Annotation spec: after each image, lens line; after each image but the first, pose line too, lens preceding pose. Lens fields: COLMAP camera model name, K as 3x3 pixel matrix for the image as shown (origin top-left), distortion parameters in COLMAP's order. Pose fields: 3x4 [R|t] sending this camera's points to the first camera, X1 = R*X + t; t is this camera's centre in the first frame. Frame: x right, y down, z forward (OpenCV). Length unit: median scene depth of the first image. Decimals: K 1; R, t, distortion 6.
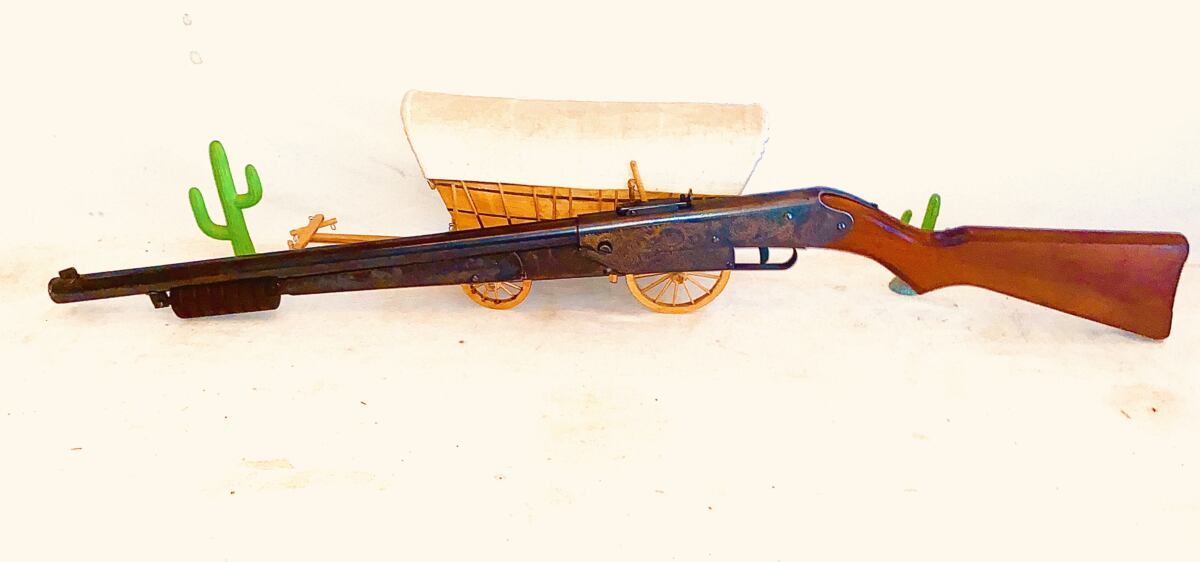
lens RADIAL K [[868.3, 0, 600.3], [0, 868.3, 279.9], [0, 0, 1]] dist [0.003984, 0.000676]
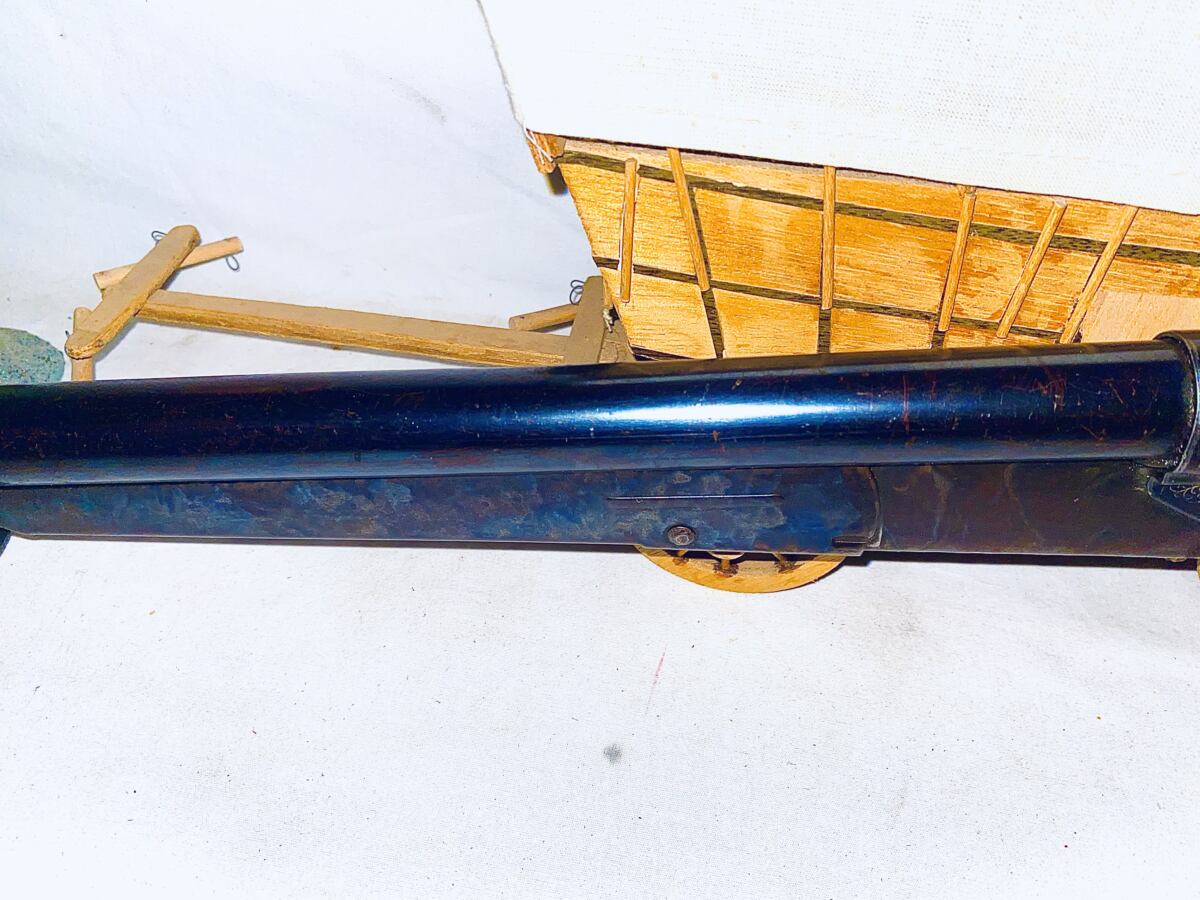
lens RADIAL K [[912.1, 0, 592.5], [0, 912.1, 443.8], [0, 0, 1]] dist [-0.004705, 0.000470]
pose [[0.995514, 0.073629, -0.059416, -0.157374], [-0.059689, 0.976010, 0.209386, -0.085153], [0.073408, -0.204901, 0.976026, 0.730097]]
